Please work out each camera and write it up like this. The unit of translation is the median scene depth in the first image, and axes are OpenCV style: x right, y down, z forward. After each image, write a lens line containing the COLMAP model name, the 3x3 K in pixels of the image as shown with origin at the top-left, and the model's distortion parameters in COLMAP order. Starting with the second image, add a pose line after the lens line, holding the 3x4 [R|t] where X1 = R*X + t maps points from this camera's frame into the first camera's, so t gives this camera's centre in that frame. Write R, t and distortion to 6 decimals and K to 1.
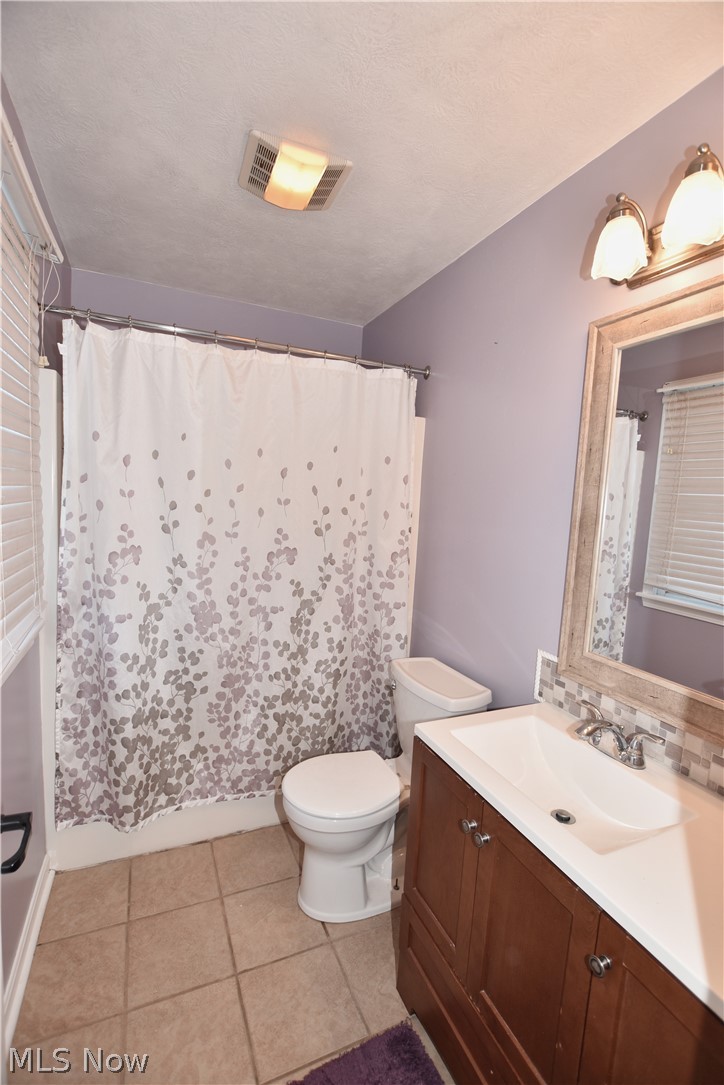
lens RADIAL K [[478.2, 0, 364.3], [0, 478.2, 542.0], [0, 0, 1]] dist [-0.032450, 0.003294]
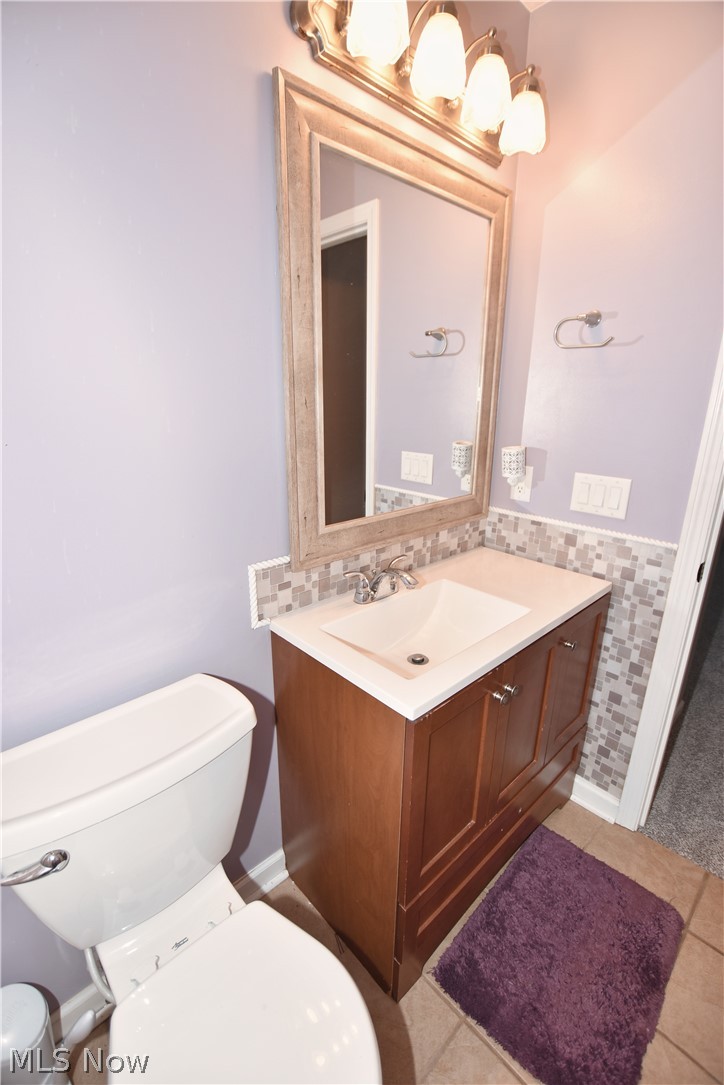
lens RADIAL K [[478.2, 0, 365.2], [0, 478.2, 547.3], [0, 0, 1]] dist [-0.032450, 0.003294]
pose [[-0.328393, -0.332790, 0.883973, -0.360907], [0.064408, 0.925808, 0.372467, -0.065721], [-0.942343, 0.179250, -0.282594, 1.151959]]
